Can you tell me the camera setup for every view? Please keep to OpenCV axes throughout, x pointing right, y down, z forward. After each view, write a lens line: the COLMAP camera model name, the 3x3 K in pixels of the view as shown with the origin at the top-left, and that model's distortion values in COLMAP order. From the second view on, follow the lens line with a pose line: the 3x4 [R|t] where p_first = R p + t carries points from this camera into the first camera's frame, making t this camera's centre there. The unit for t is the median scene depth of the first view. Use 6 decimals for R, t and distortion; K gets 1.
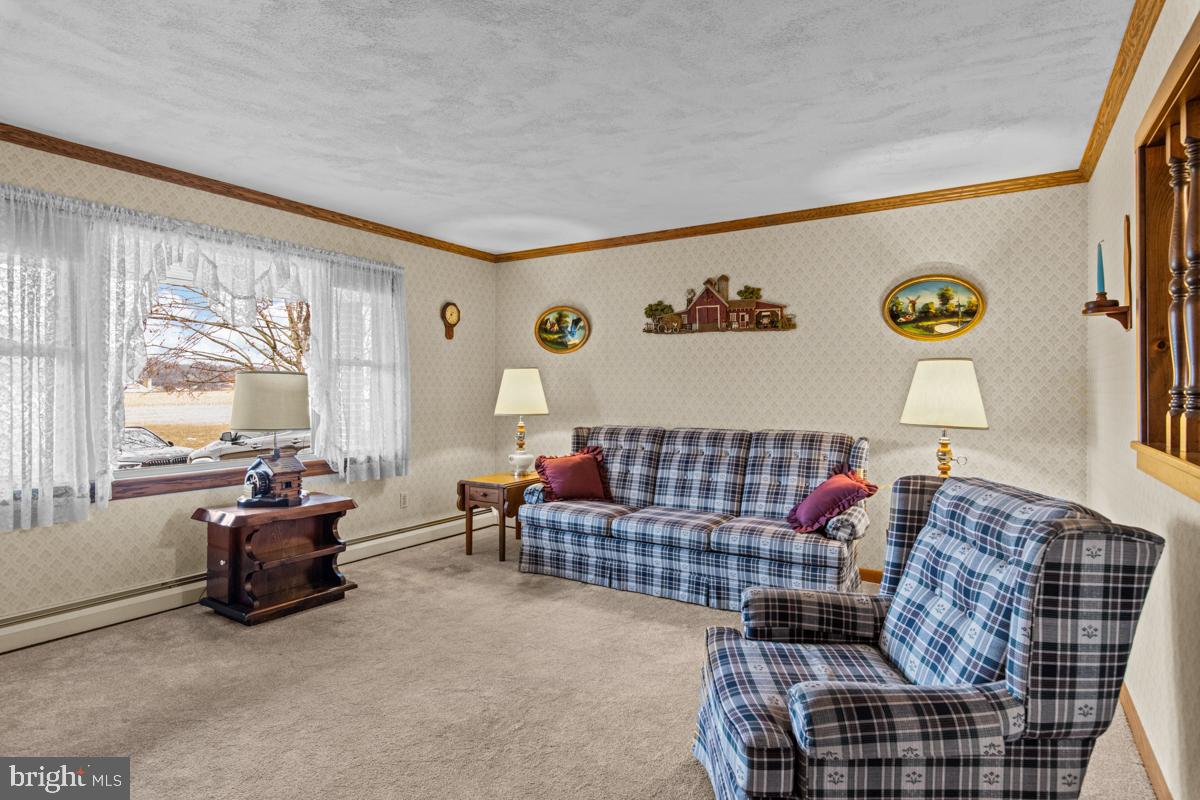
lens RADIAL K [[643.2, 0, 587.8], [0, 643.2, 390.3], [0, 0, 1]] dist [0.000226, 0.000613]
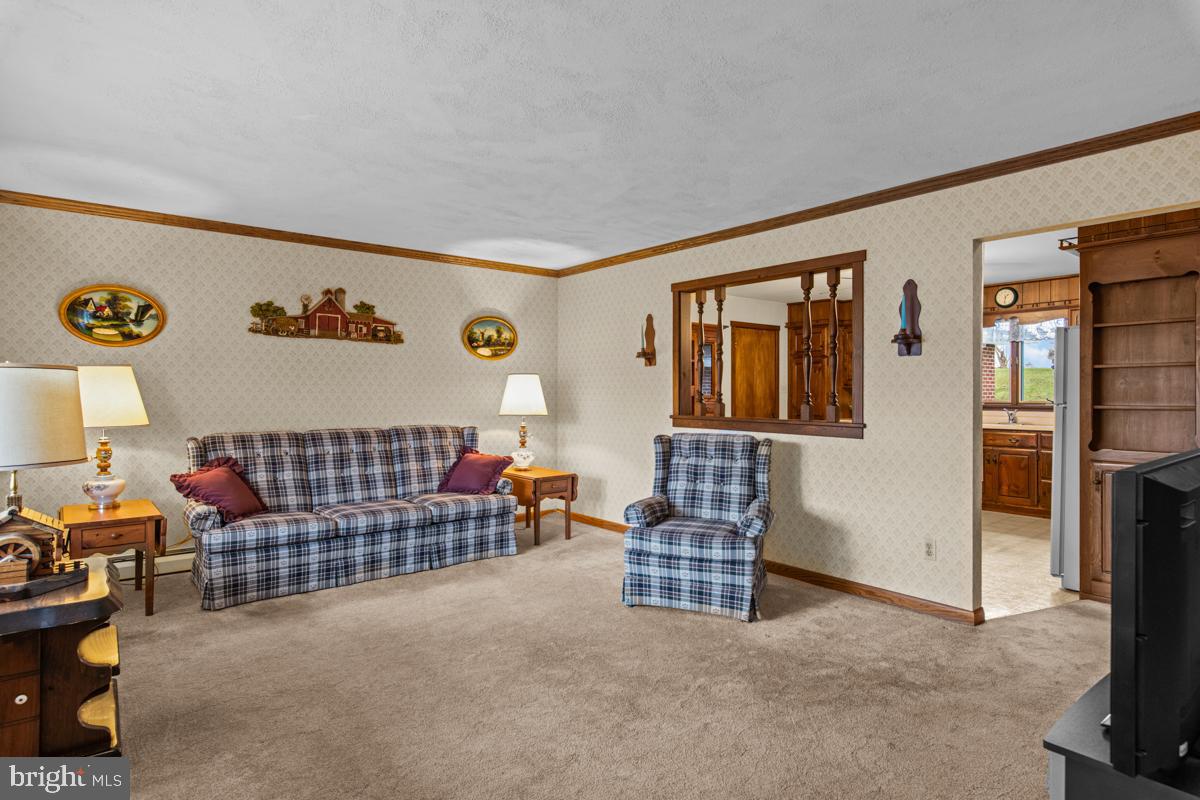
lens RADIAL K [[643.2, 0, 591.0], [0, 643.2, 393.4], [0, 0, 1]] dist [0.000226, 0.000613]
pose [[0.325659, -0.002620, 0.945484, -0.720488], [0.002044, 0.999996, 0.002067, -0.001758], [-0.945485, 0.001259, 0.325663, 0.256511]]
